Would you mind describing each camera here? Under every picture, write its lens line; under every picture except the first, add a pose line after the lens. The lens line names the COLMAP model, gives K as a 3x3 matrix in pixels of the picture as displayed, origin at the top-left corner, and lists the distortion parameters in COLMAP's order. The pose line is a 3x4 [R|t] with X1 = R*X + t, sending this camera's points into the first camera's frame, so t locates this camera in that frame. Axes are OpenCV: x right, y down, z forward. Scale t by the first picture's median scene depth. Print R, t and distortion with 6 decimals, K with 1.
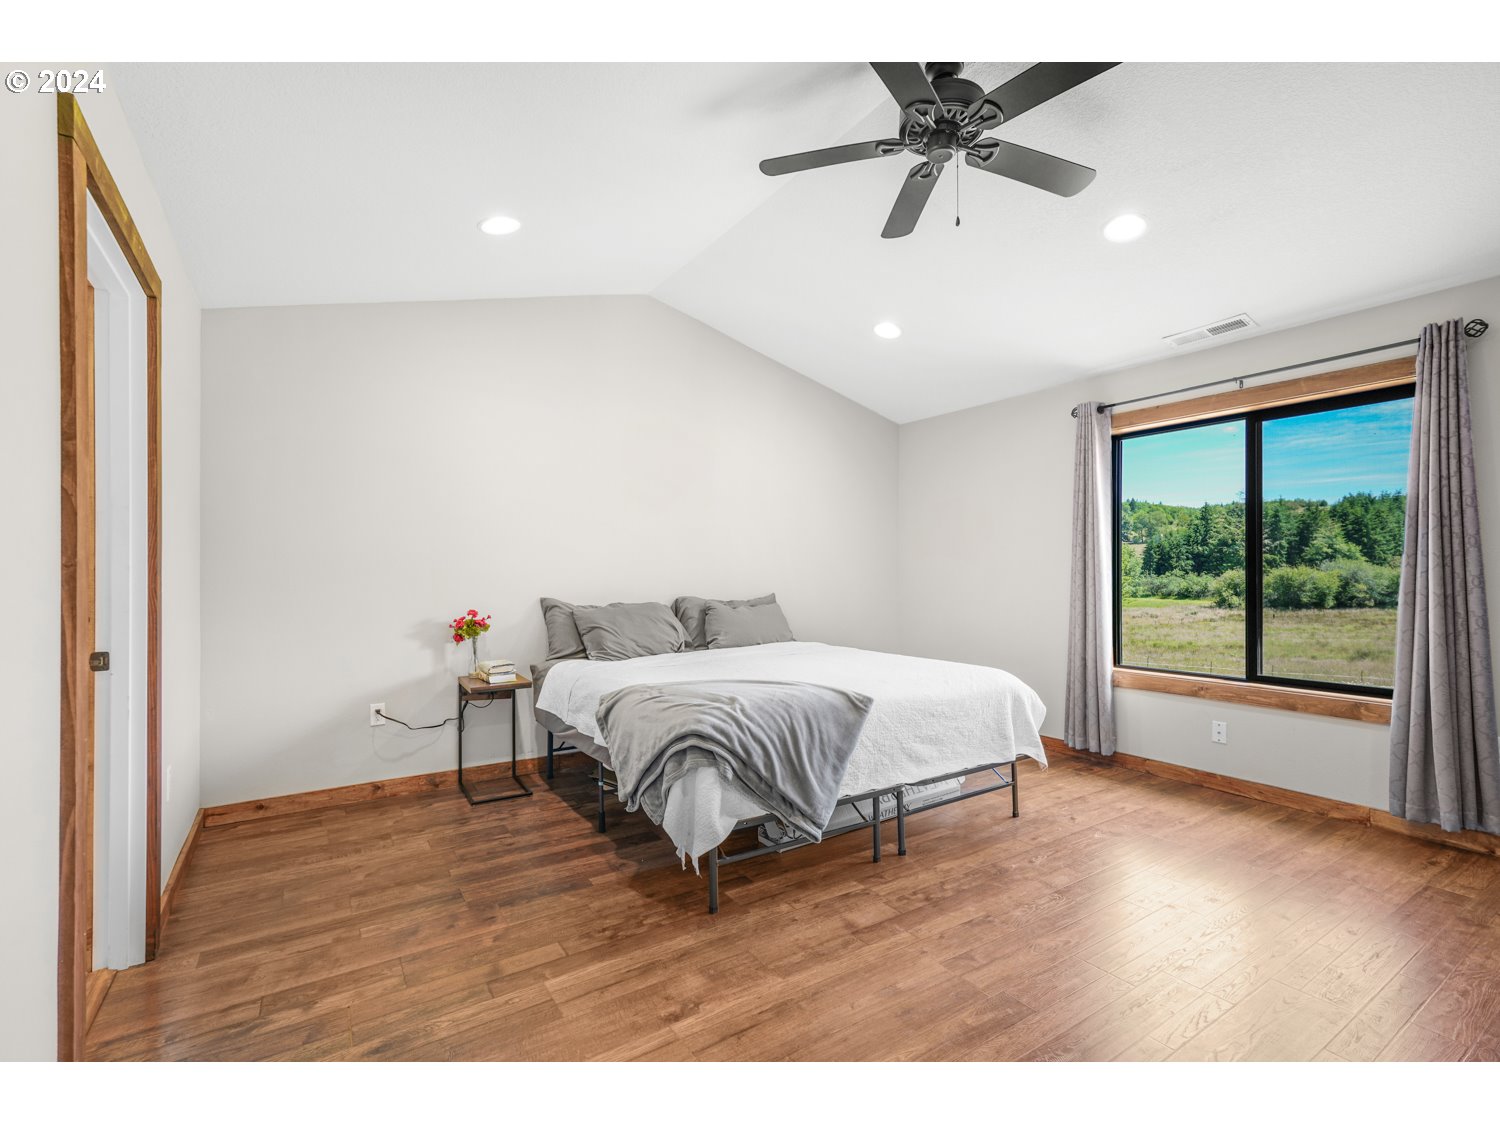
lens RADIAL K [[675.1, 0, 748.9], [0, 675.1, 569.0], [0, 0, 1]] dist [0.000516, 0.000661]
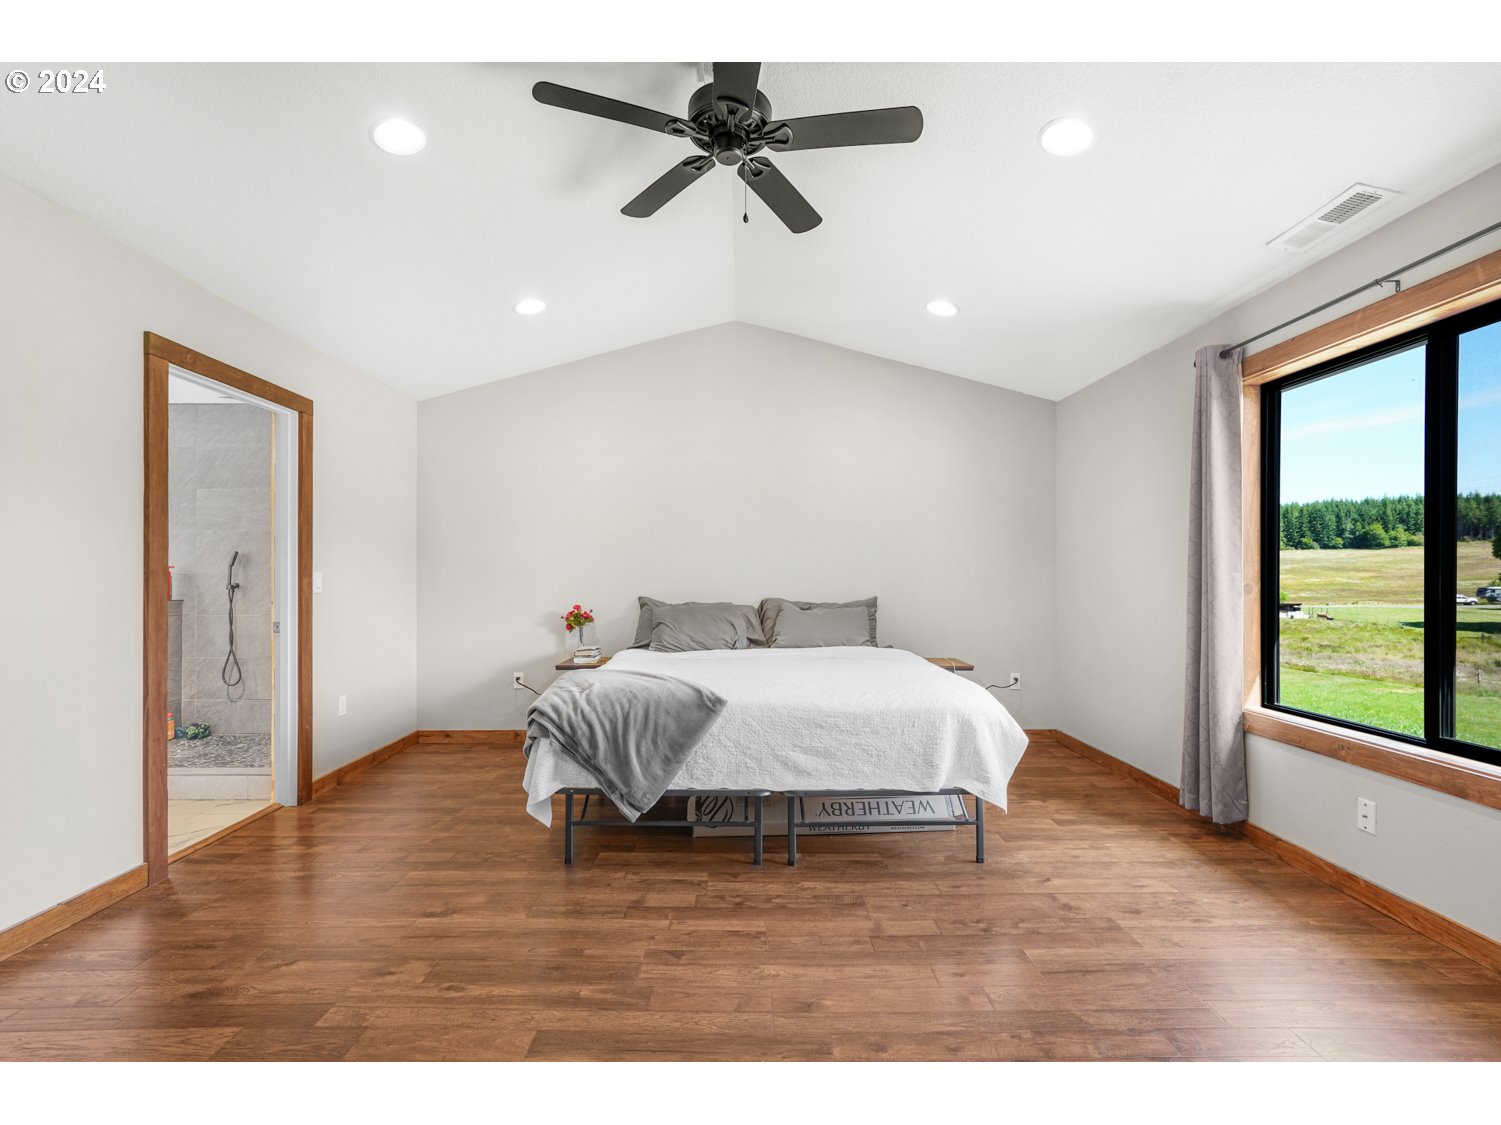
lens RADIAL K [[659.7, 0, 722.2], [0, 659.7, 570.6], [0, 0, 1]] dist [-0.008014, 0.000832]
pose [[0.837137, -0.005371, -0.546966, 0.569266], [0.004739, 0.999985, -0.002566, -0.000258], [0.546972, -0.000444, 0.837151, 0.127591]]
